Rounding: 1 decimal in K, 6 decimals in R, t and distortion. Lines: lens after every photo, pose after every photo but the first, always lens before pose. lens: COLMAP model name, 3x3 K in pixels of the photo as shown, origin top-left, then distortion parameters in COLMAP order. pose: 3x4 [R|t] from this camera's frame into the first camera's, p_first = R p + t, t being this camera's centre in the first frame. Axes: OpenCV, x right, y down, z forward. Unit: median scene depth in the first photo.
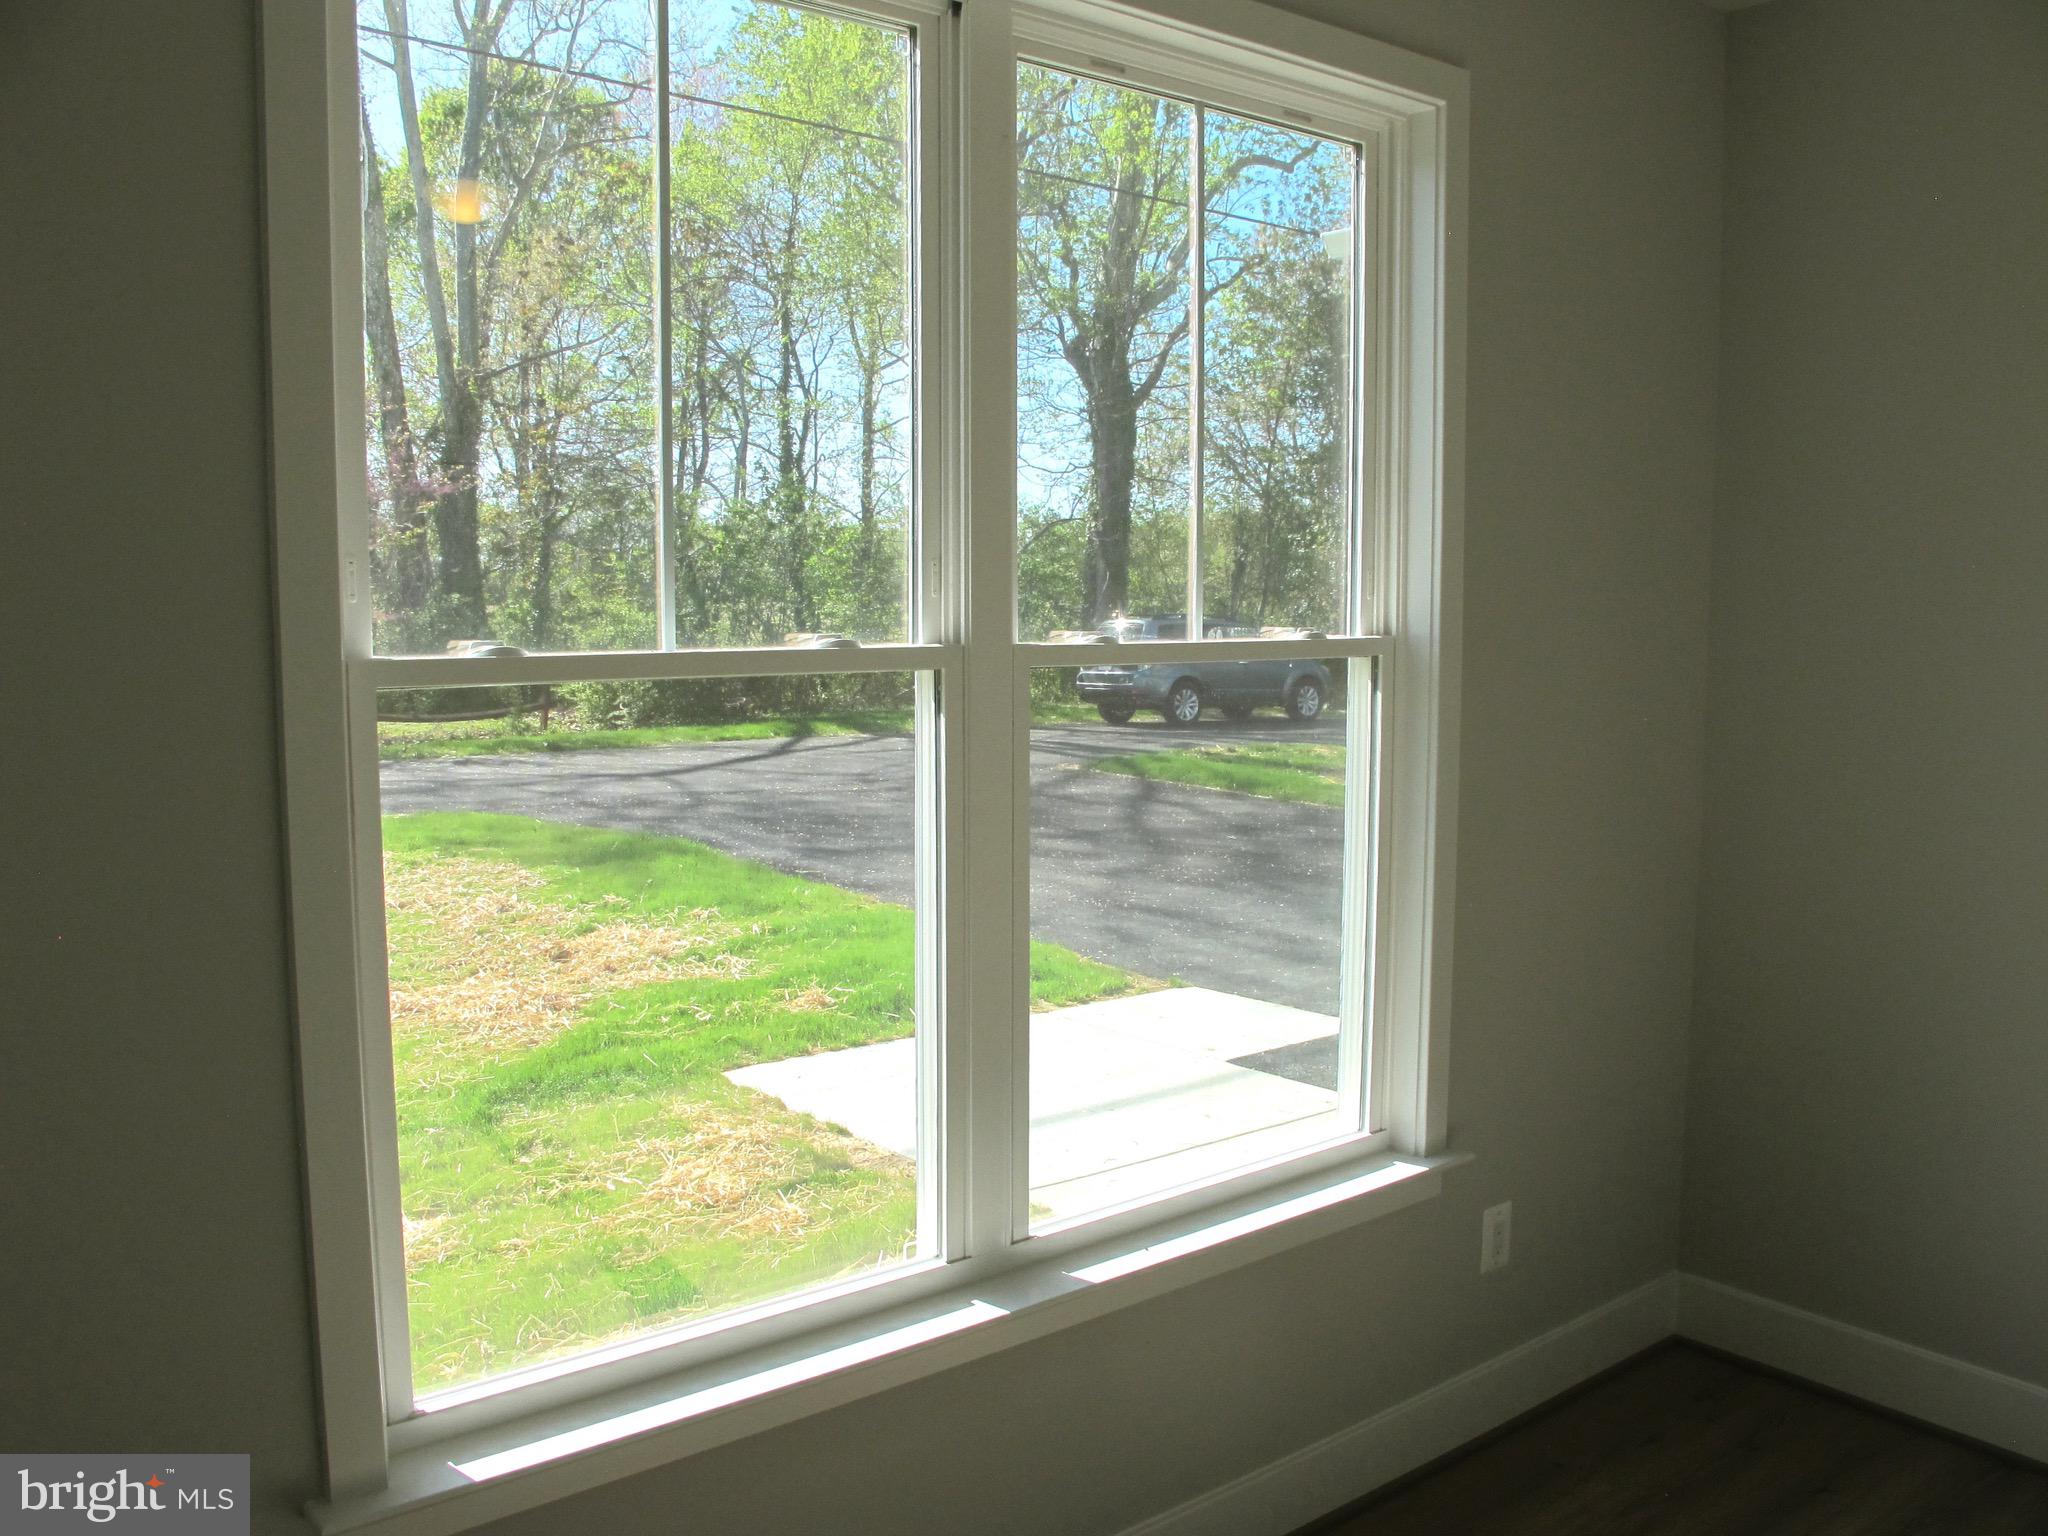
lens RADIAL K [[1780.0, 0, 1024.0], [0, 1780.0, 768.0], [0, 0, 1]] dist [-0.149066, 0.131690]
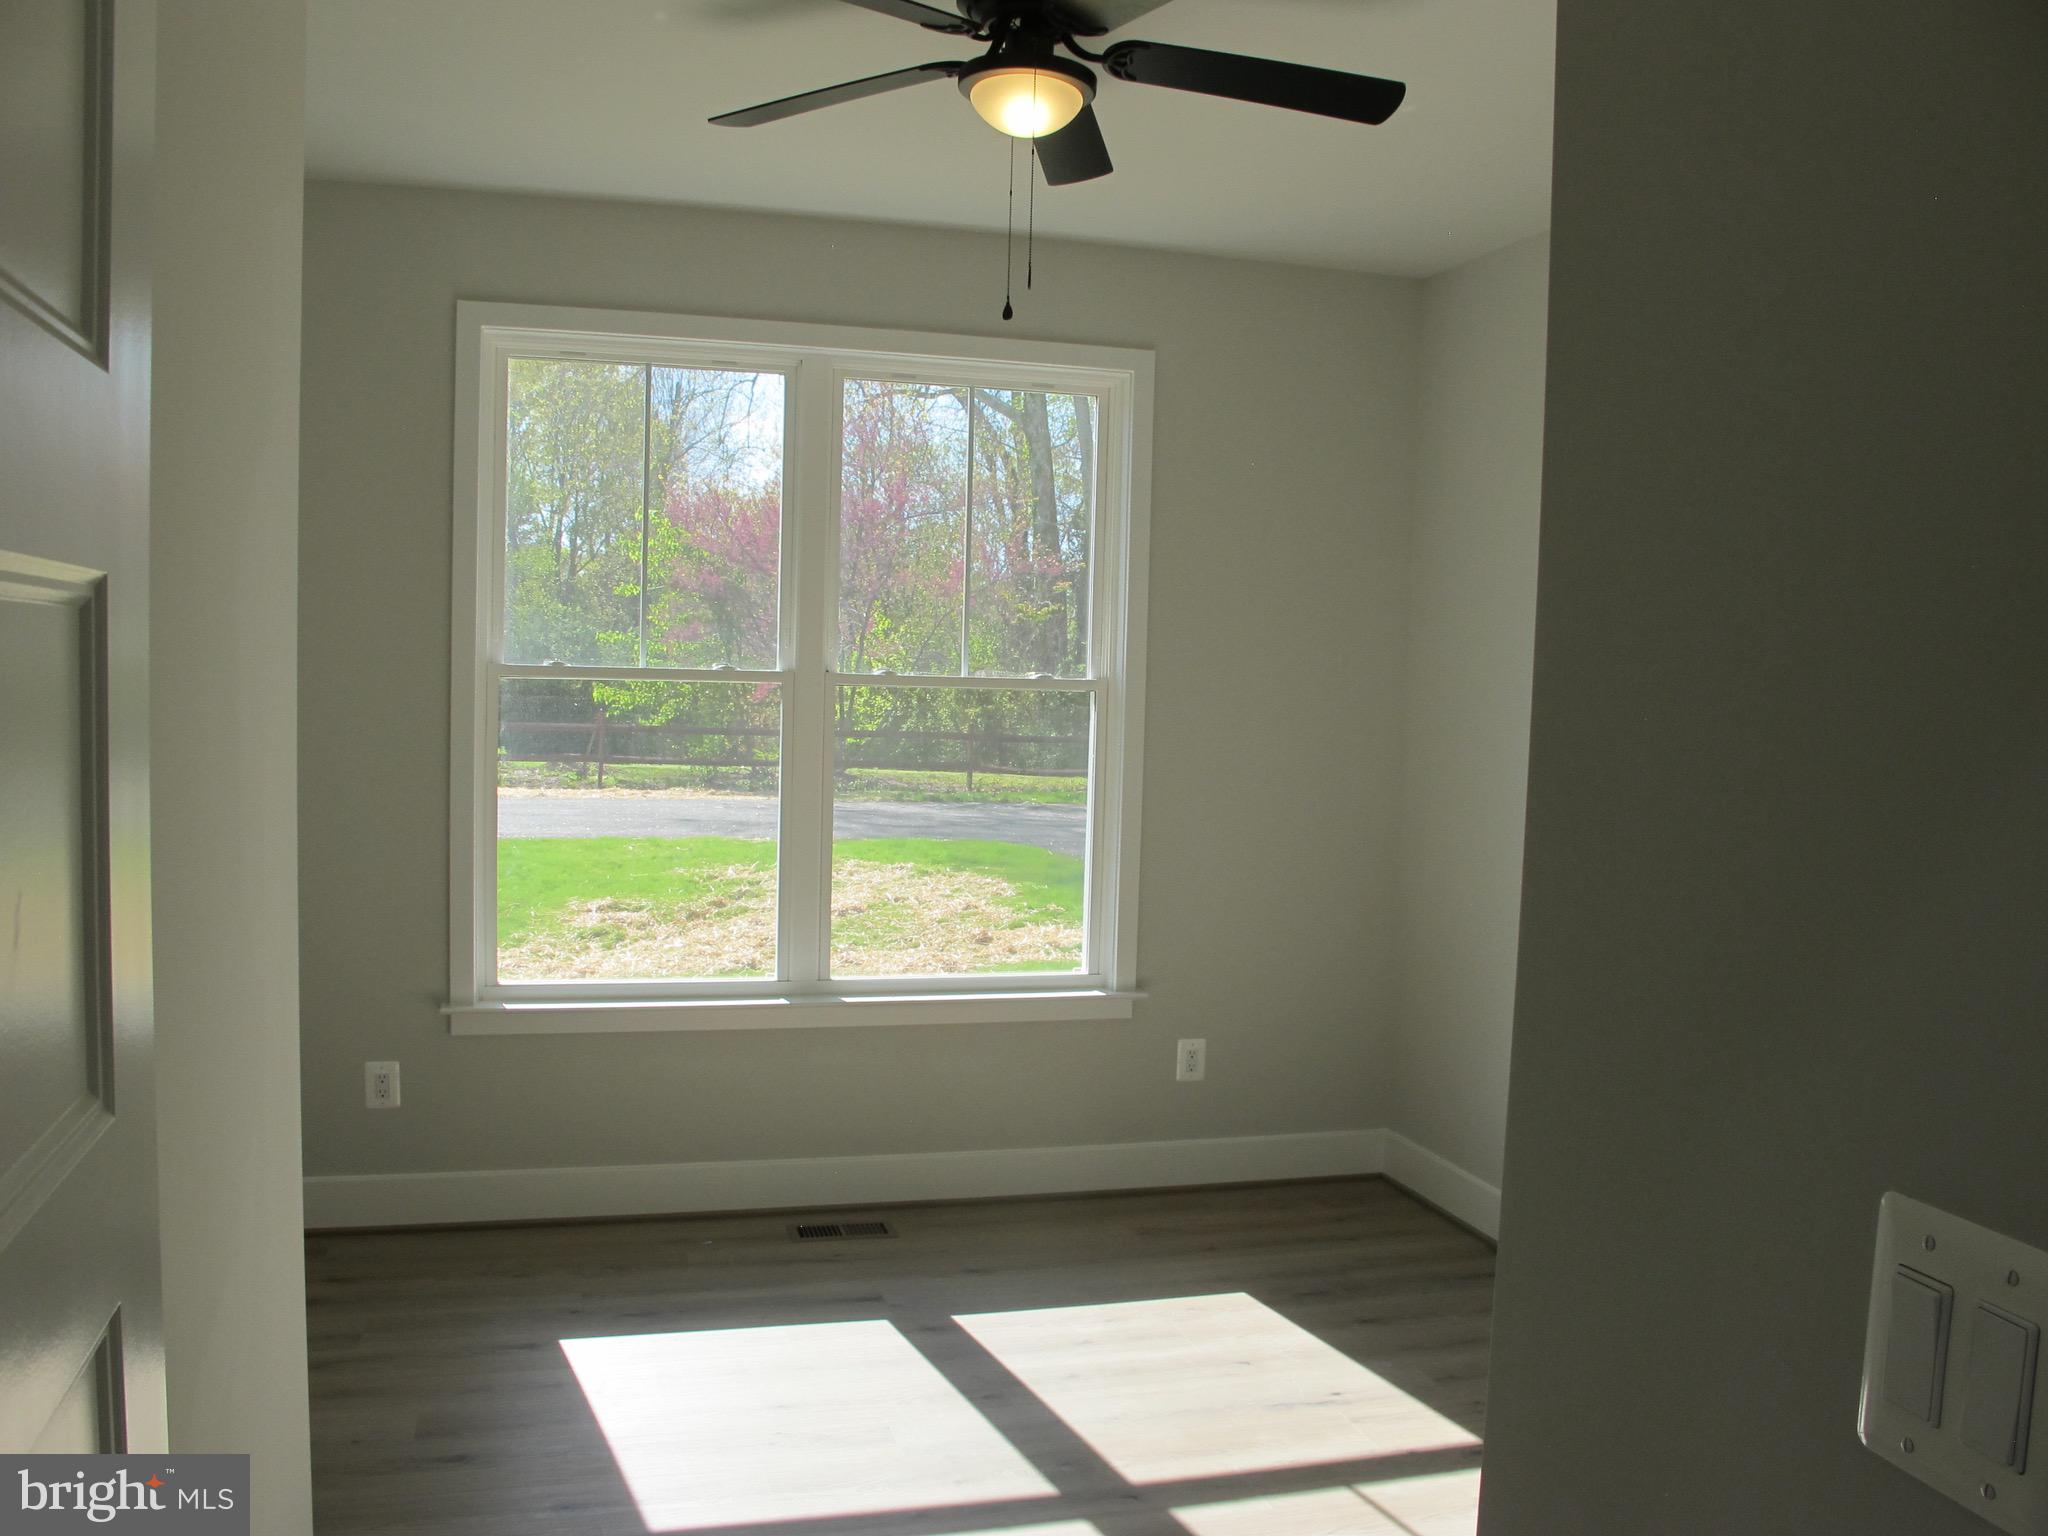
lens RADIAL K [[1780.0, 0, 1024.0], [0, 1780.0, 768.0], [0, 0, 1]] dist [-0.149066, 0.131690]
pose [[0.922877, 0.048706, -0.382001, 0.228231], [-0.066719, 0.997191, -0.034041, 0.020921], [0.379270, 0.056902, 0.923535, -0.176844]]
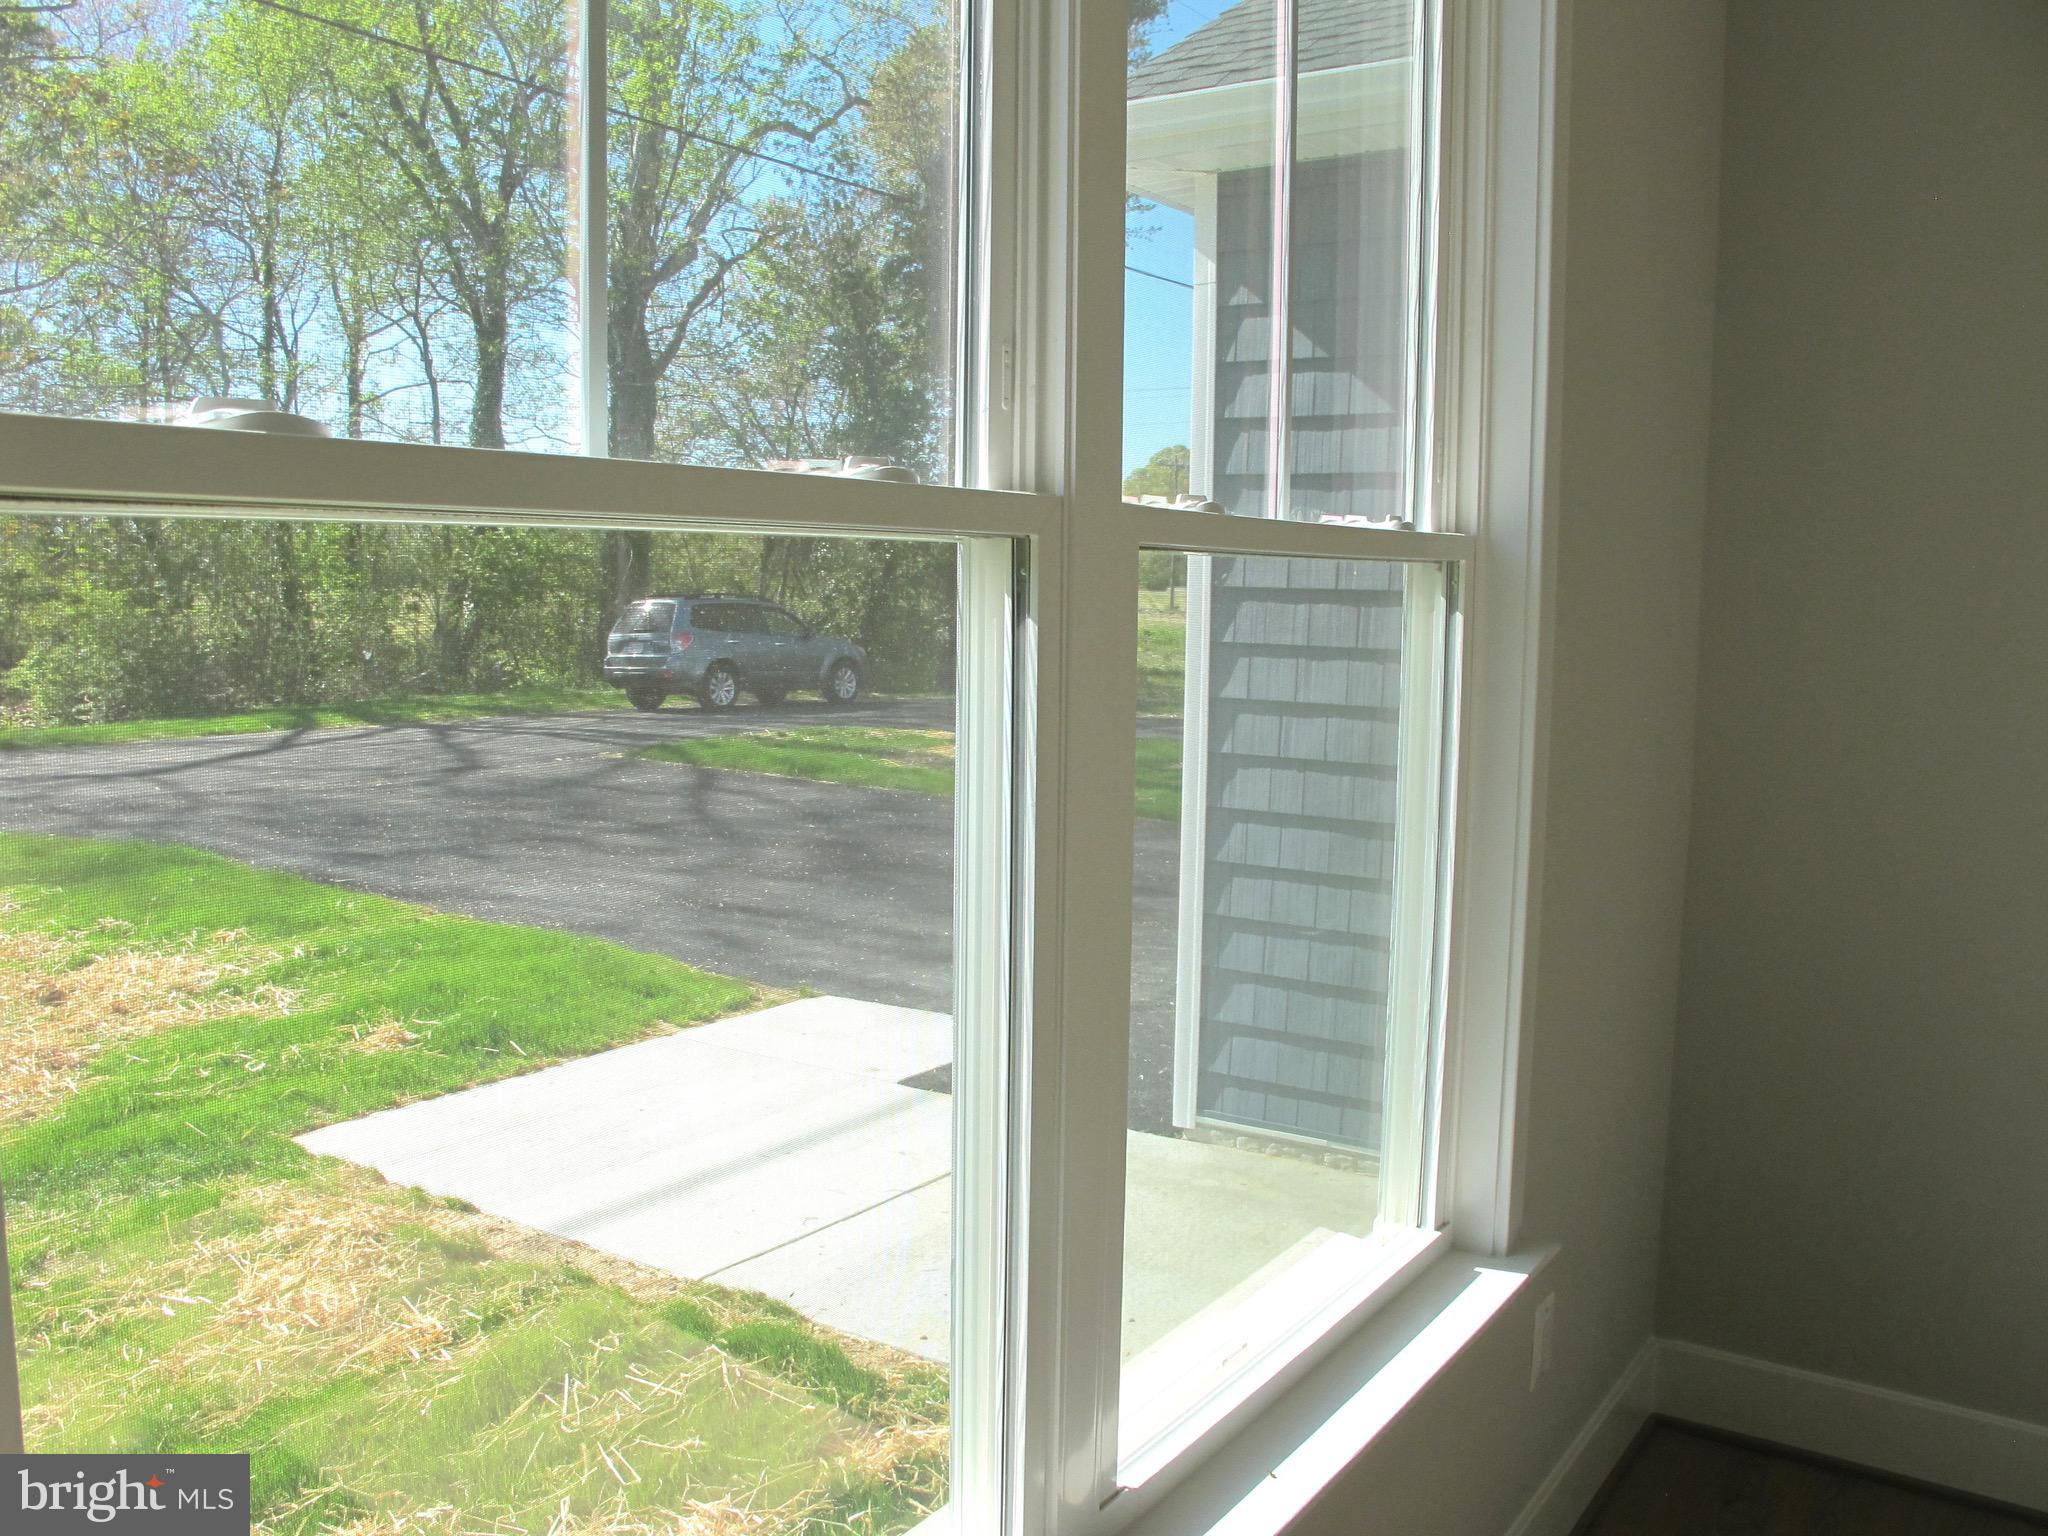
lens RADIAL K [[1780.0, 0, 1024.0], [0, 1780.0, 768.0], [0, 0, 1]] dist [-0.149066, 0.131690]
pose [[0.959814, -0.022871, 0.279705, -0.047000], [0.020996, 0.999733, 0.009699, 0.002664], [-0.279852, -0.003437, 0.960037, 0.105367]]
